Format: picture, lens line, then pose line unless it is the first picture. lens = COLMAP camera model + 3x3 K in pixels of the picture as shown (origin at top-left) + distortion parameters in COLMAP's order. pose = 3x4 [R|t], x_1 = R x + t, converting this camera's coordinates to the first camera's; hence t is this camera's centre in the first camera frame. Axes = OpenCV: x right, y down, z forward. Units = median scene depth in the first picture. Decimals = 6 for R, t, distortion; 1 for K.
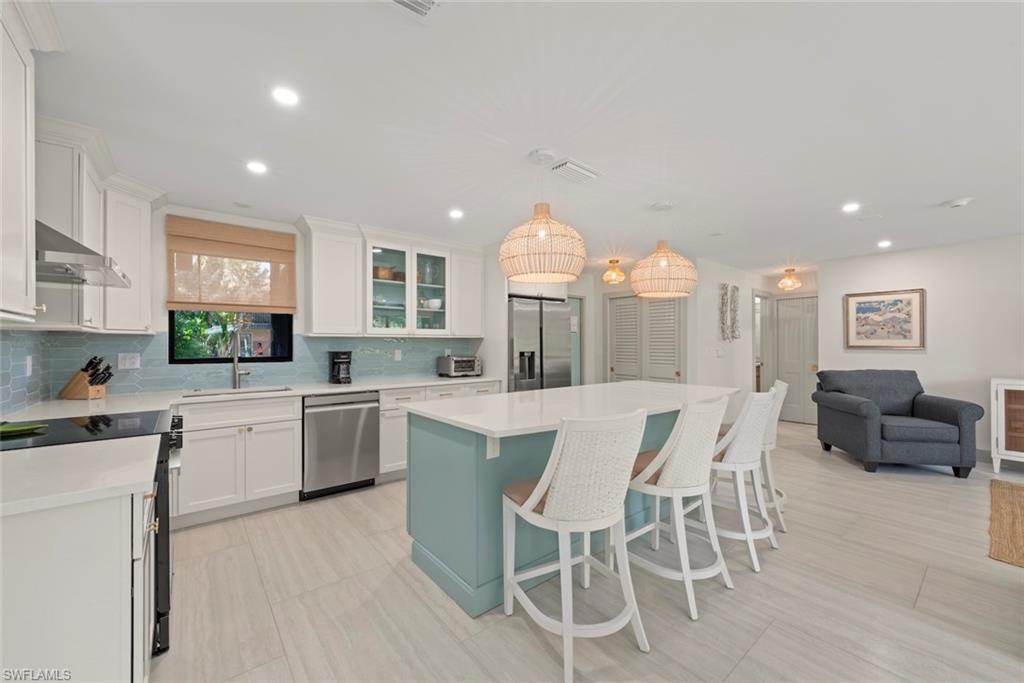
lens RADIAL K [[400.3, 0, 513.2], [0, 400.3, 342.1], [0, 0, 1]] dist [-0.000605, 0.000038]
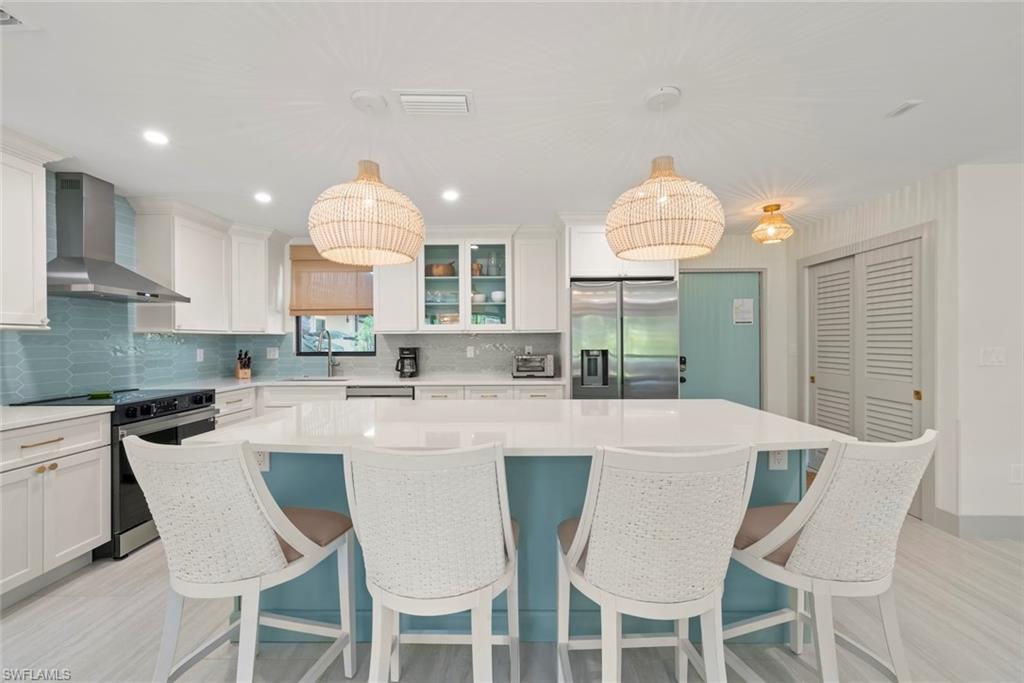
lens RADIAL K [[405.1, 0, 512.7], [0, 405.1, 340.0], [0, 0, 1]] dist [-0.000987, 0.000167]
pose [[0.766985, -0.003476, -0.641655, 0.454077], [0.007365, 0.999967, 0.003387, 0.001553], [0.641623, -0.007324, 0.766986, 0.326635]]
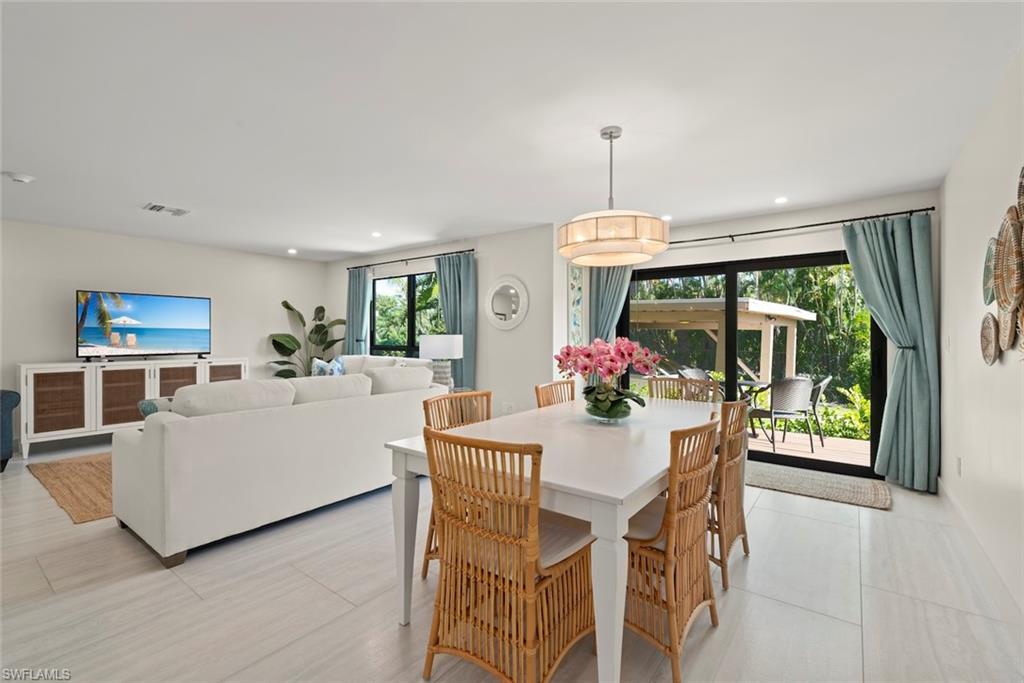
lens RADIAL K [[449.1, 0, 513.2], [0, 449.1, 337.0], [0, 0, 1]] dist [-0.000300, -0.000360]
pose [[-0.235566, -0.002817, 0.971854, -0.152019], [-0.004373, 0.999989, 0.001838, 0.017357], [-0.971849, -0.003817, -0.235575, 0.086023]]
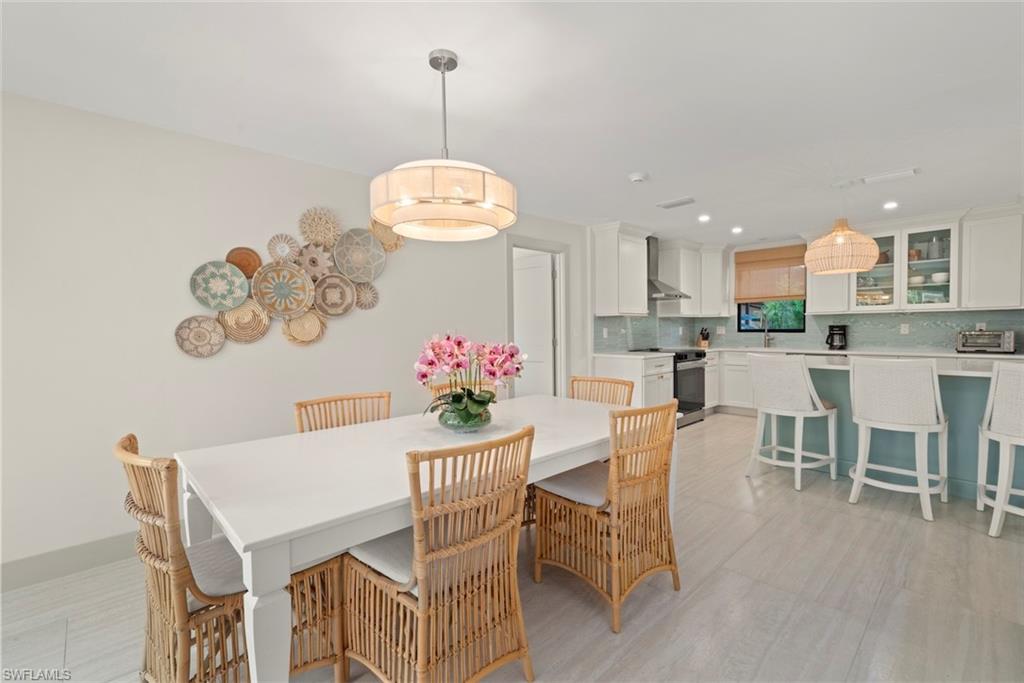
lens RADIAL K [[448.5, 0, 512.2], [0, 448.5, 343.5], [0, 0, 1]] dist [0.001312, 0.000046]
pose [[0.071418, 0.033158, -0.996895, 0.905643], [0.016516, 0.999271, 0.034420, 0.013788], [0.997310, -0.018923, 0.070818, -0.158220]]
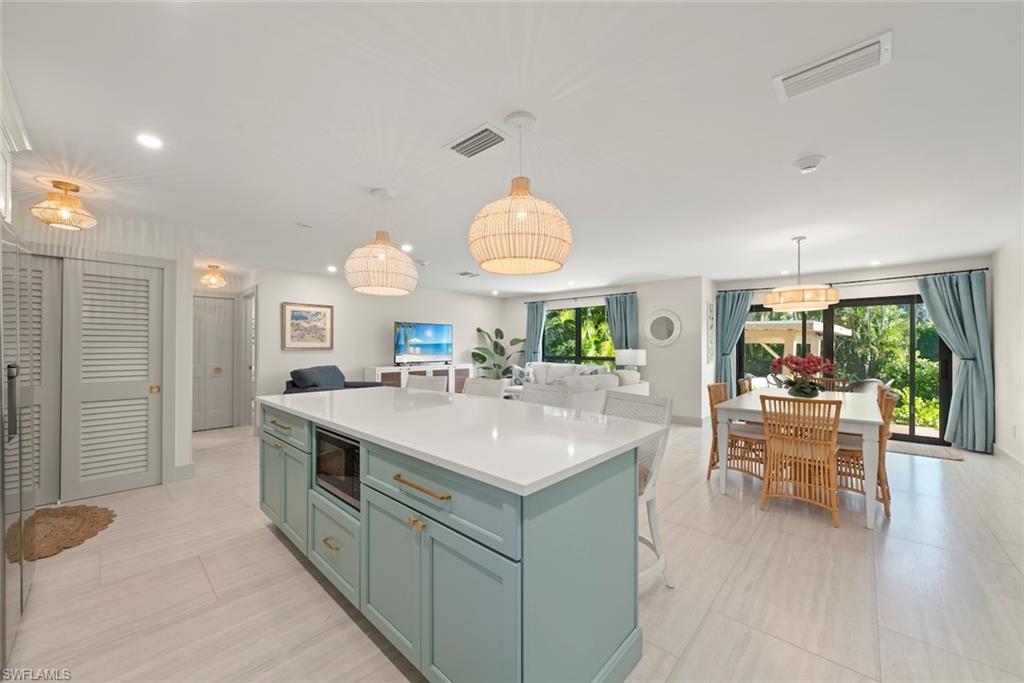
lens RADIAL K [[379.0, 0, 512.9], [0, 379.0, 344.4], [0, 0, 1]] dist [-0.003866, 0.000152]
pose [[-0.140716, 0.005950, 0.990032, -0.409159], [-0.004562, 0.999967, -0.006658, 0.006078], [-0.990039, -0.005453, -0.140685, 0.645570]]
